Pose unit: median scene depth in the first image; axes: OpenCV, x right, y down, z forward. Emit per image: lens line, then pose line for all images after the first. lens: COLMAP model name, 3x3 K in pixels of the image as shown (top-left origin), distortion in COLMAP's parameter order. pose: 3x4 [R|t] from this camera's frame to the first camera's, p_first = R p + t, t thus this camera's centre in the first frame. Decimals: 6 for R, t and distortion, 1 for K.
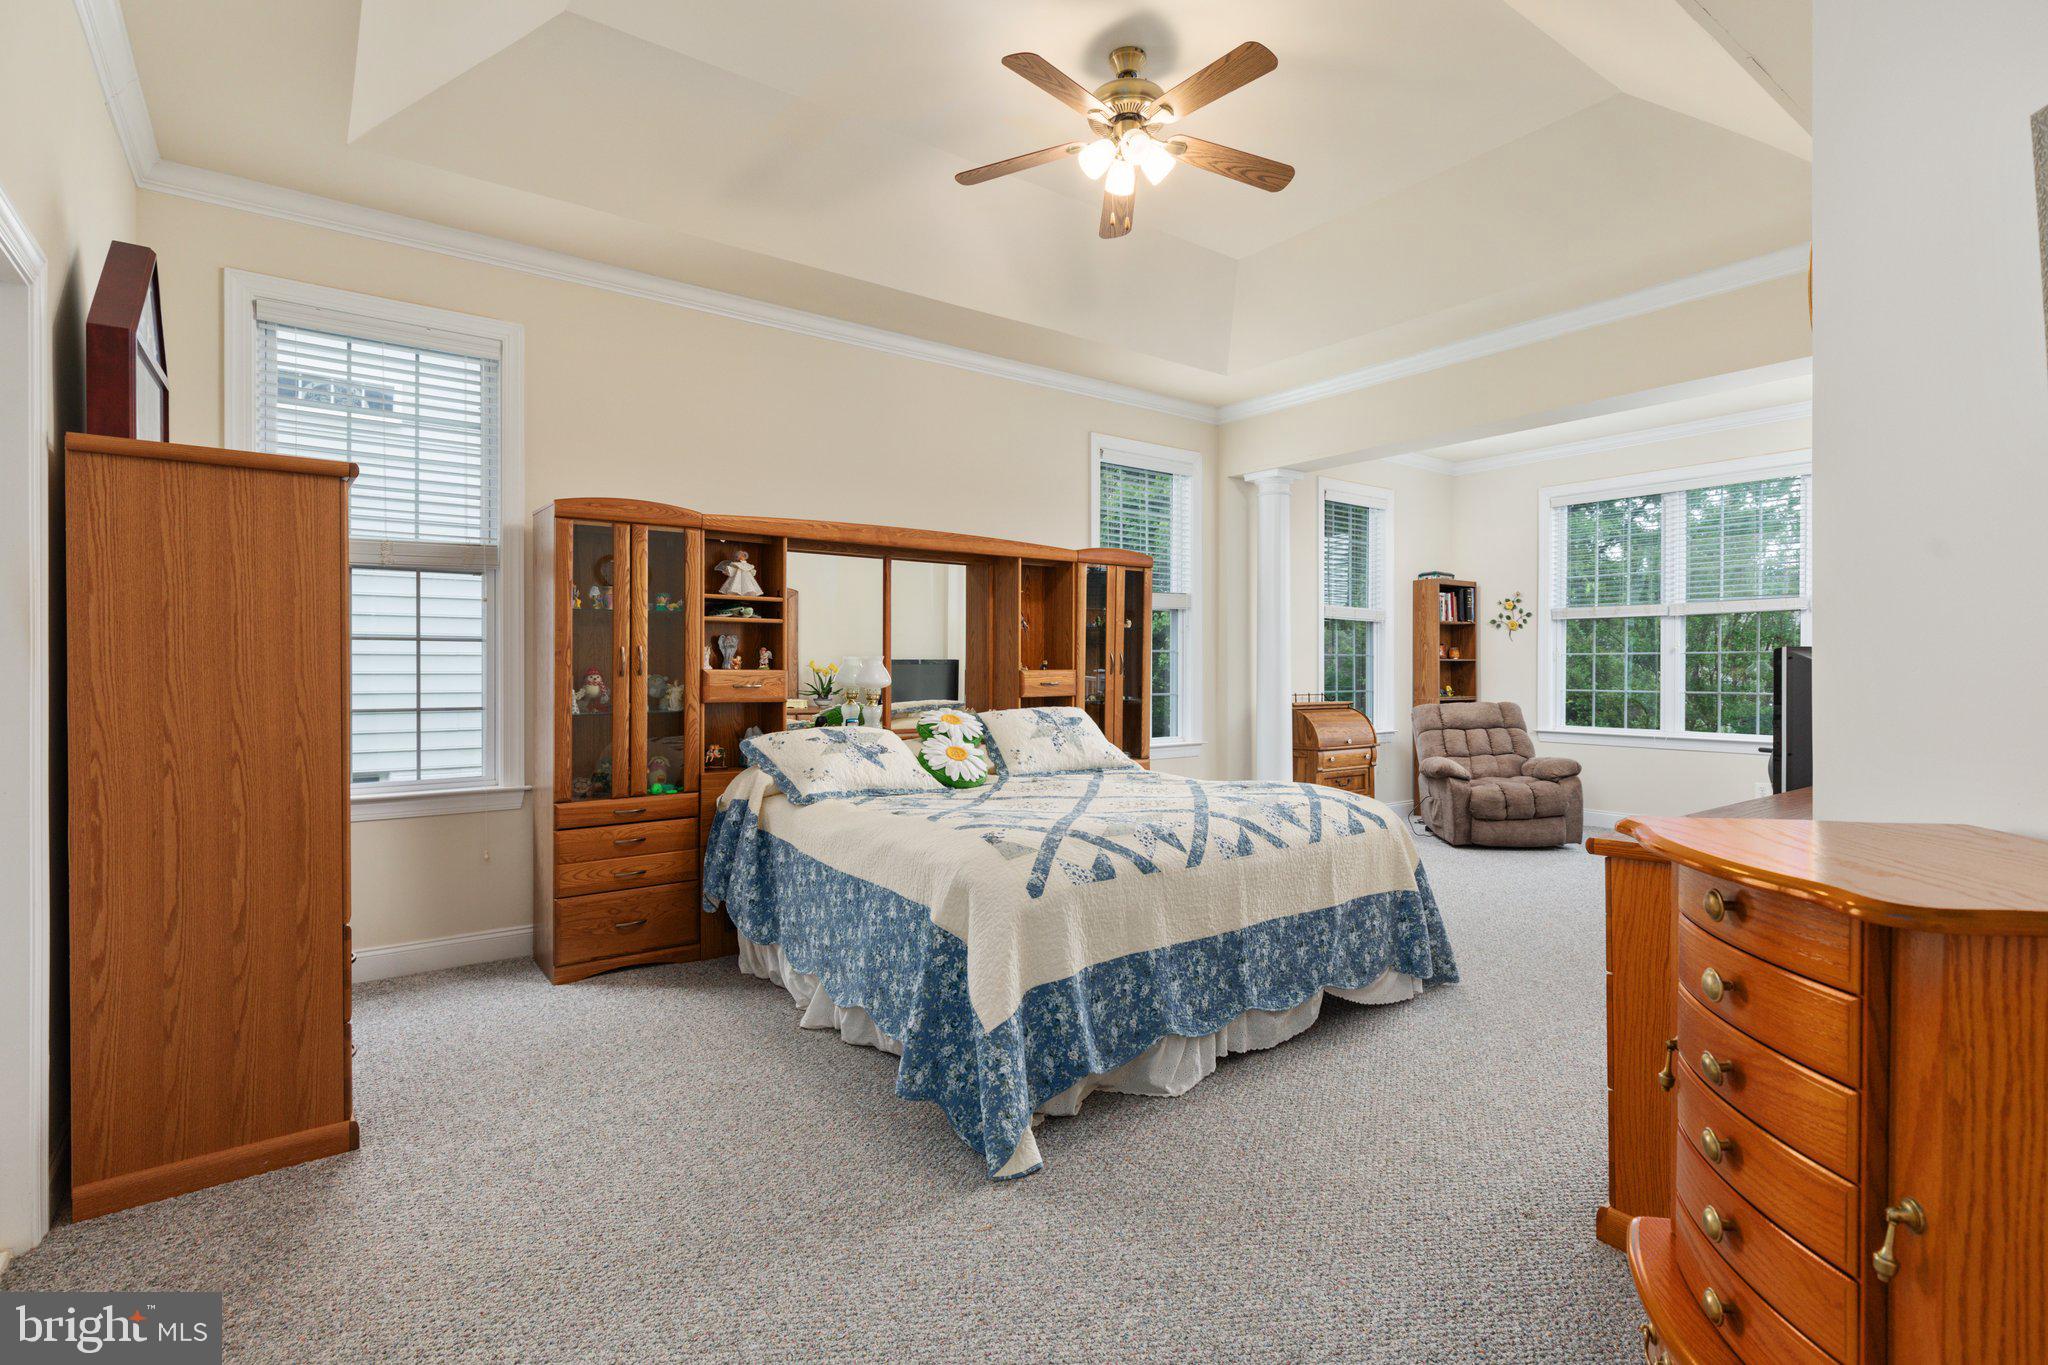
lens RADIAL K [[982.3, 0, 1020.8], [0, 982.3, 675.2], [0, 0, 1]] dist [0.003269, 0.000205]
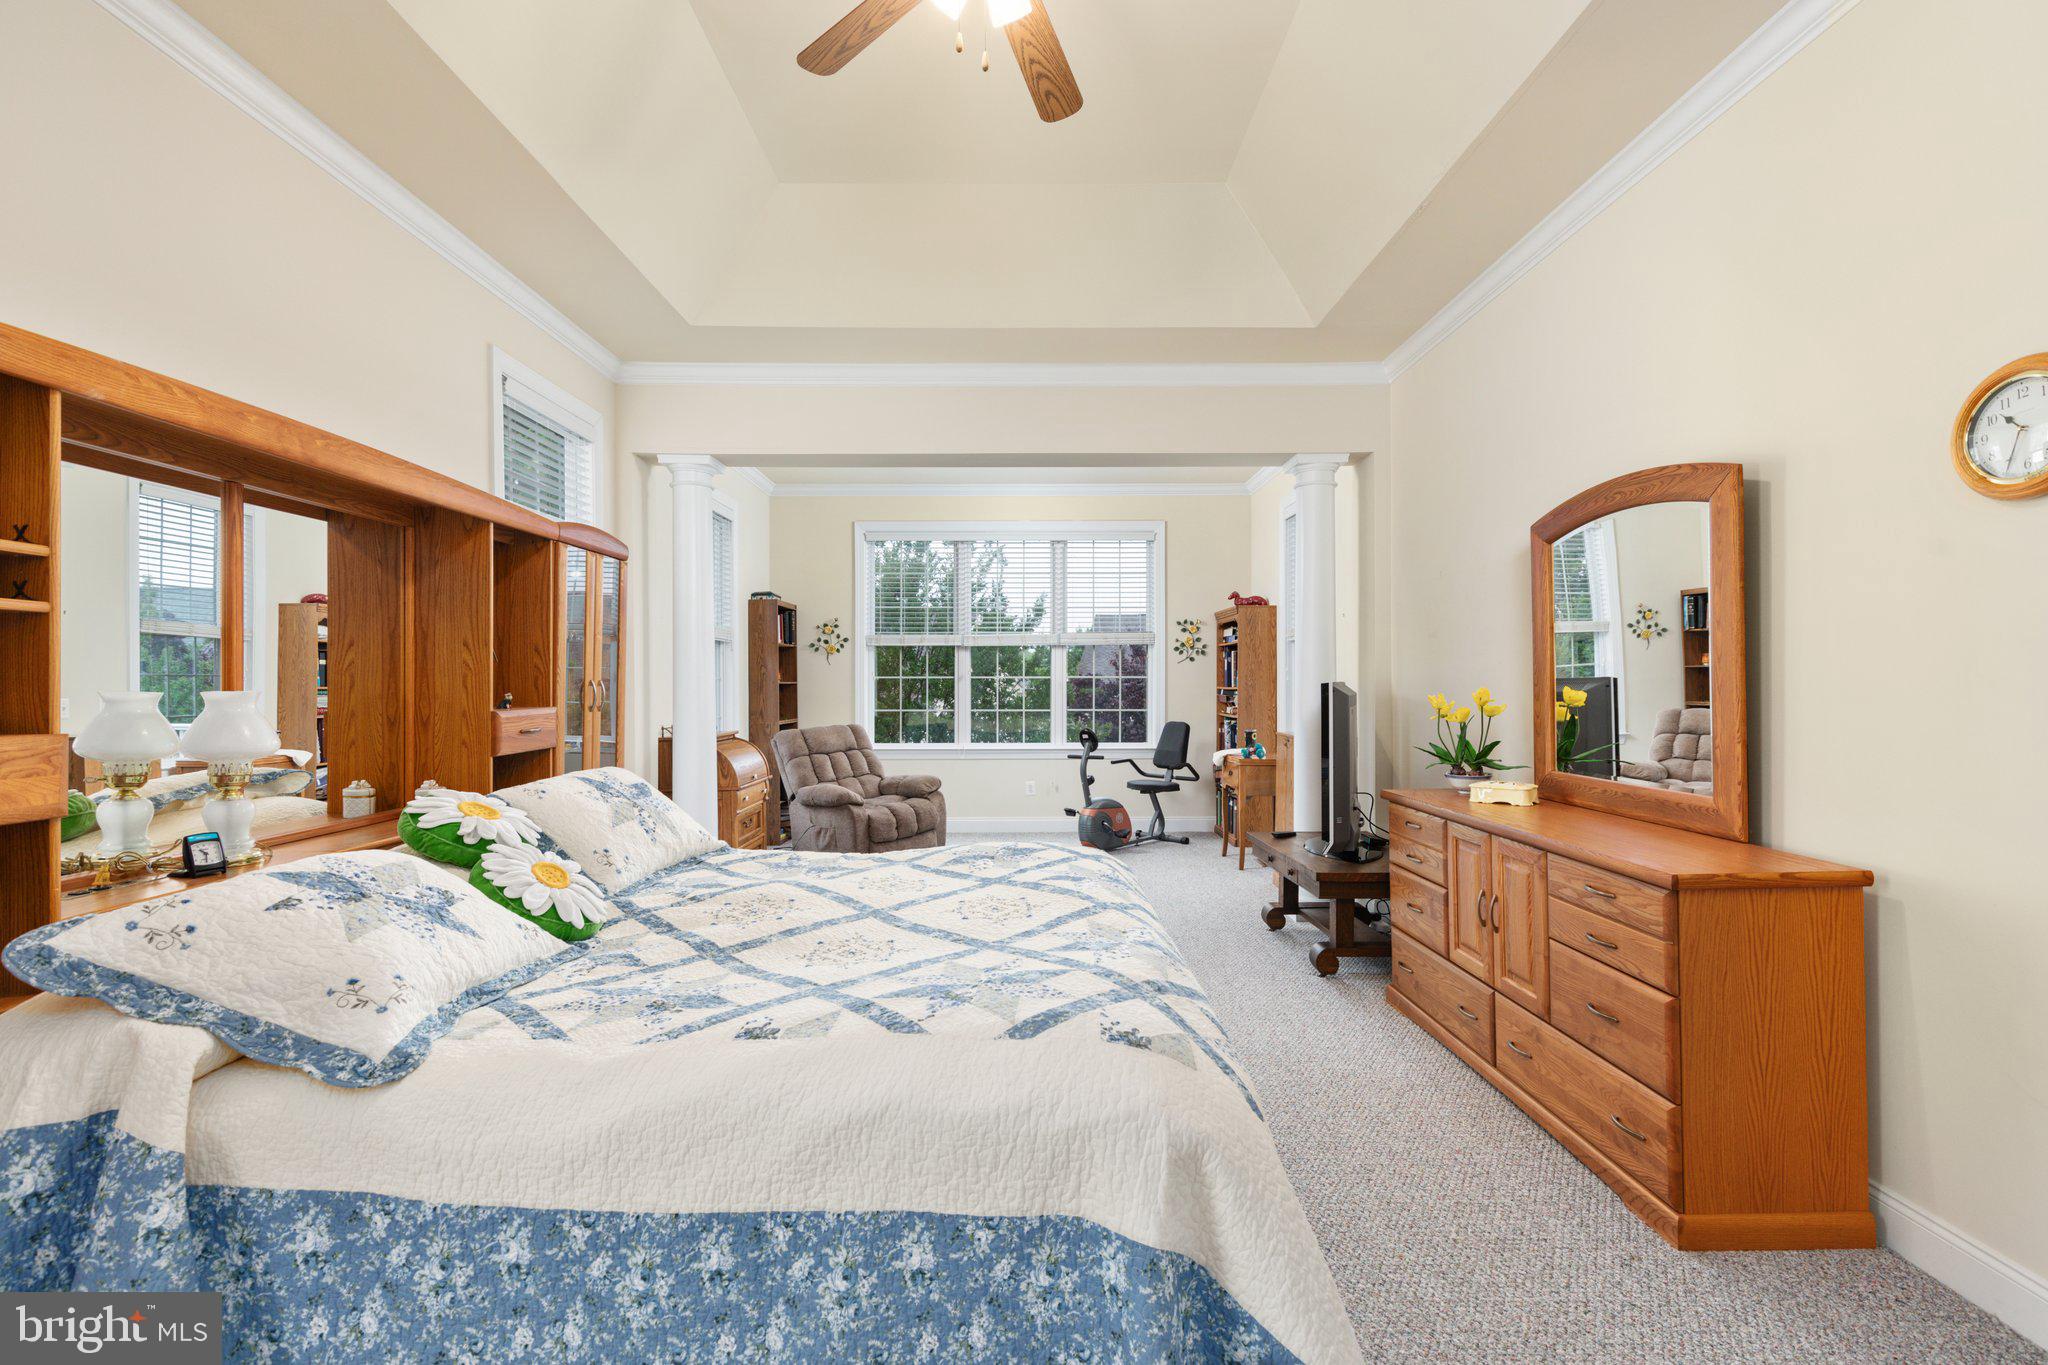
lens RADIAL K [[924.8, 0, 1025.7], [0, 924.8, 683.5], [0, 0, 1]] dist [0.011198, -0.000323]
pose [[0.586885, -0.002734, 0.809666, -0.269119], [0.006663, 0.999977, -0.001454, -0.018885], [-0.809643, 0.006248, 0.586890, 0.407532]]
